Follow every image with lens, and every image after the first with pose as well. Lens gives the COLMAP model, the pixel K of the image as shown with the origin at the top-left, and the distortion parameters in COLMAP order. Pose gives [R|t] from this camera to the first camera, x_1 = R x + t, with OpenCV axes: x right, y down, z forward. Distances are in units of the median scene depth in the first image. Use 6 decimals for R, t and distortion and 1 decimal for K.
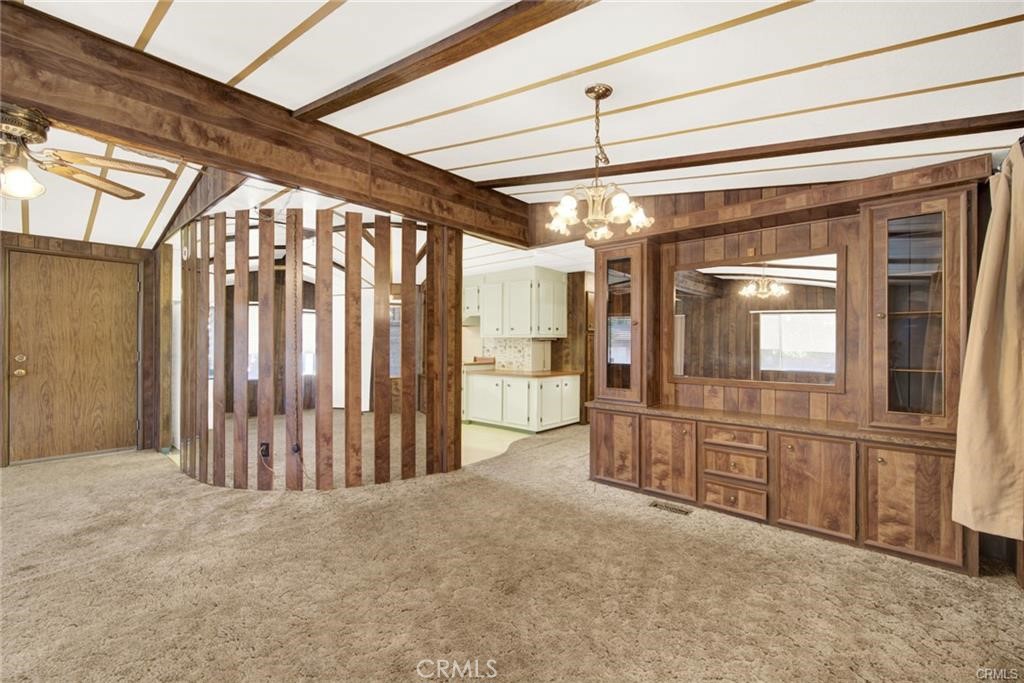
lens RADIAL K [[419.9, 0, 519.3], [0, 419.9, 339.0], [0, 0, 1]] dist [0.000274, -0.000135]
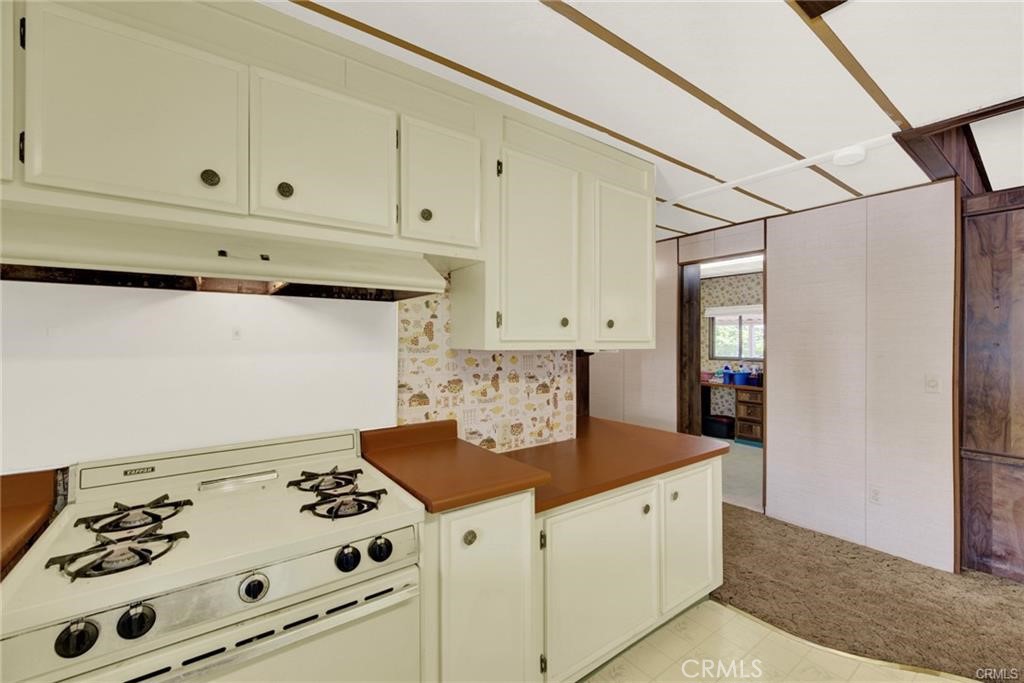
lens RADIAL K [[419.9, 0, 519.3], [0, 419.9, 339.0], [0, 0, 1]] dist [0.000274, -0.000135]
pose [[0.216148, 0.002811, 0.976357, -0.334564], [-0.002592, 0.999994, -0.002305, -0.009694], [-0.976357, -0.002032, 0.216154, 0.928847]]
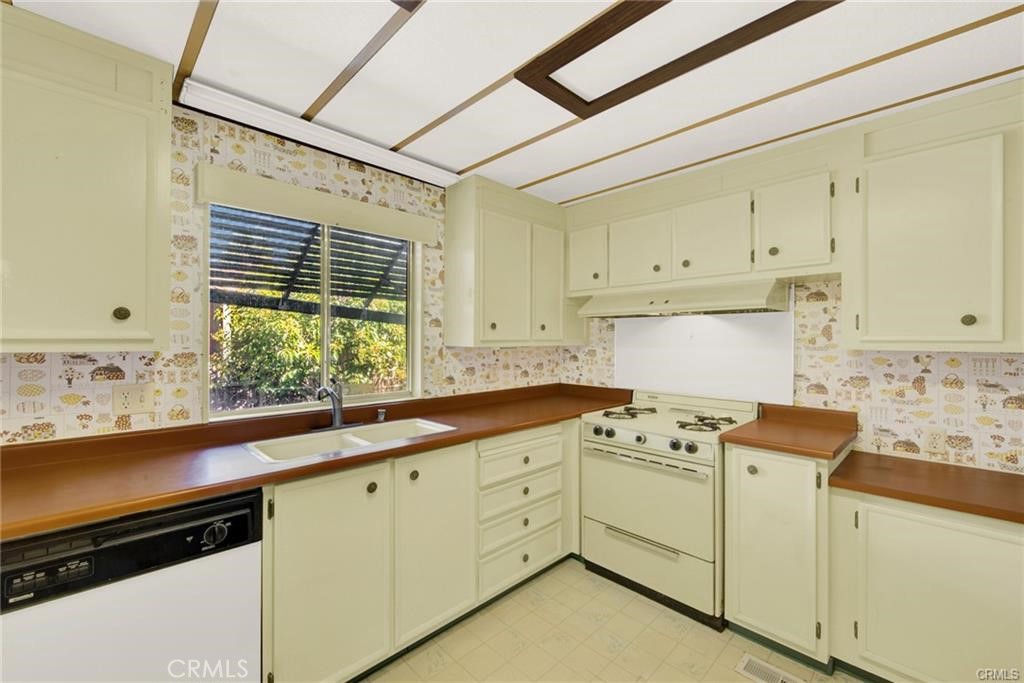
lens RADIAL K [[419.9, 0, 519.3], [0, 419.9, 339.0], [0, 0, 1]] dist [0.000274, -0.000135]
pose [[0.997878, 0.001143, -0.065107, -0.296816], [-0.001072, 0.999999, 0.001120, -0.010625], [0.065108, -0.001048, 0.997878, 0.699571]]
